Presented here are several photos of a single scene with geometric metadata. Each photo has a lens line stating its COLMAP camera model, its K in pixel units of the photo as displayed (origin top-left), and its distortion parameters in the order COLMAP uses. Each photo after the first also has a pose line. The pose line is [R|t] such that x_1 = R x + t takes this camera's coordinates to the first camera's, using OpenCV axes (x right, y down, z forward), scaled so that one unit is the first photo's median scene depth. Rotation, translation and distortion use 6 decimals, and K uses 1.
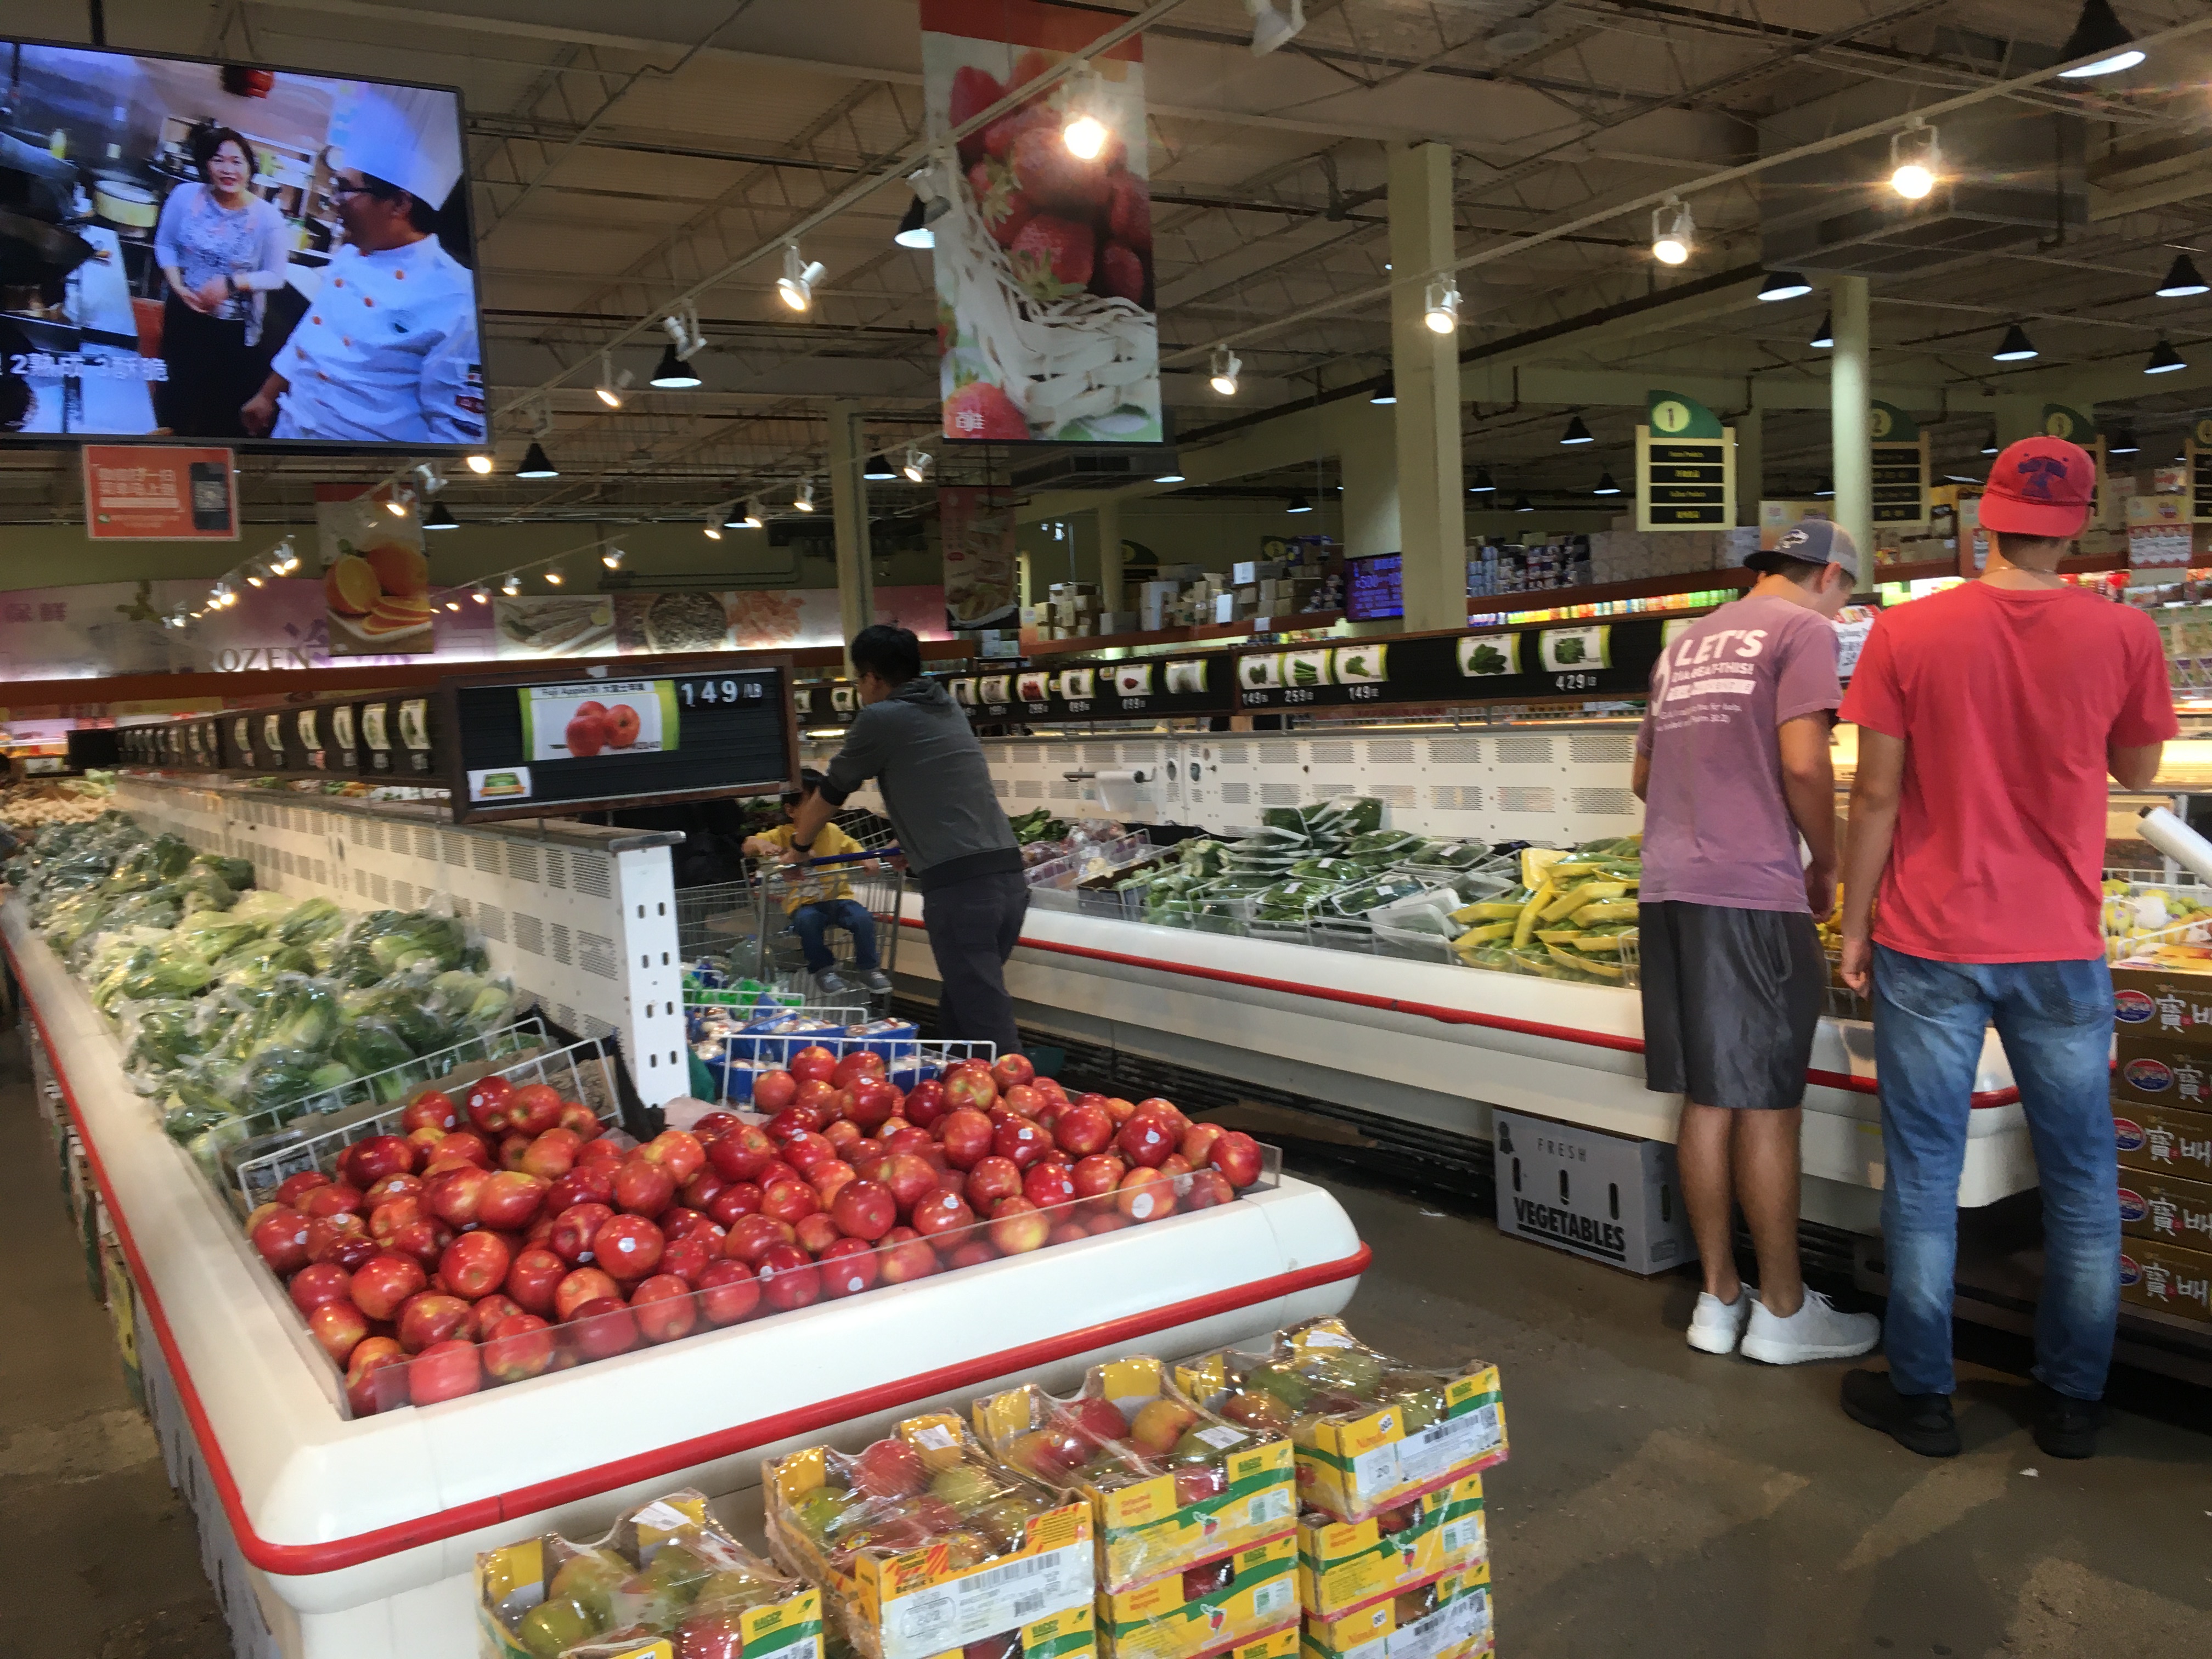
lens RADIAL K [[1854.1, 0, 1106.0], [0, 1854.1, 829.5], [0, 0, 1]] dist [0.000344, 0.000622]
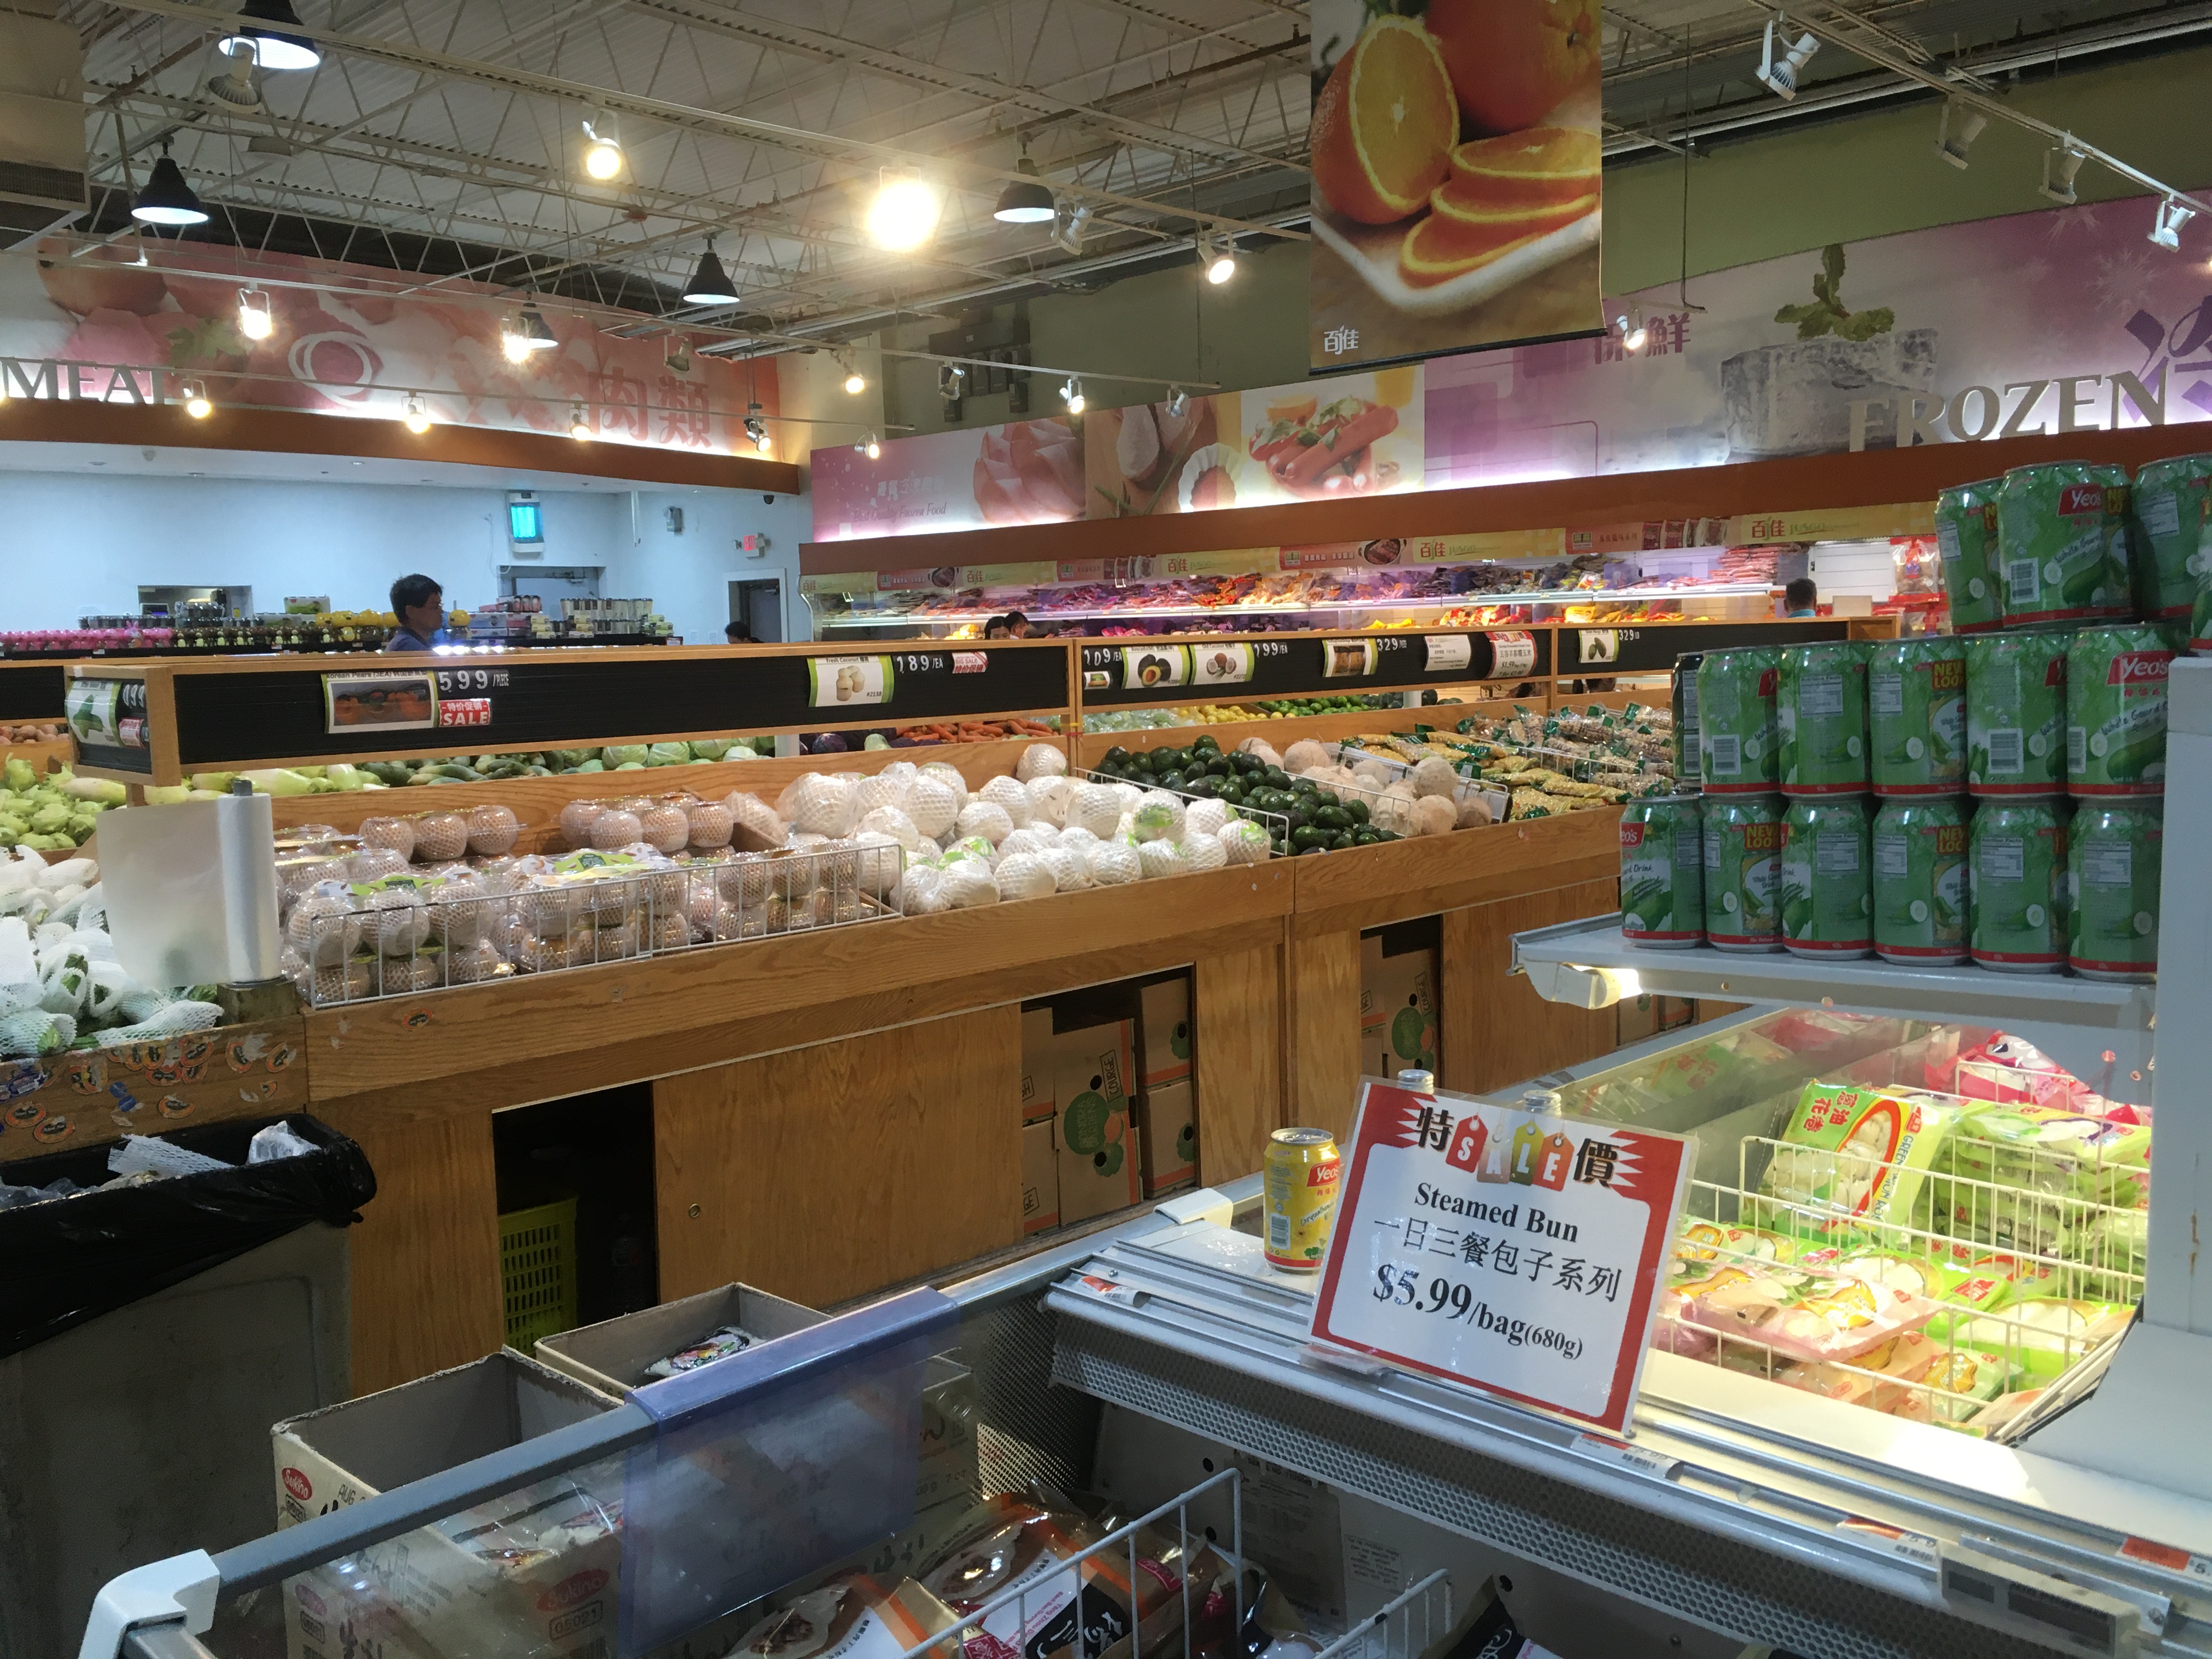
lens RADIAL K [[1859.7, 0, 1106.0], [0, 1859.7, 829.5], [0, 0, 1]] dist [-0.000550, -0.004225]
pose [[0.230484, 0.161618, -0.959561, -0.092405], [-0.058764, 0.986623, 0.152061, -0.050901], [0.971300, 0.021340, 0.236898, 0.720474]]
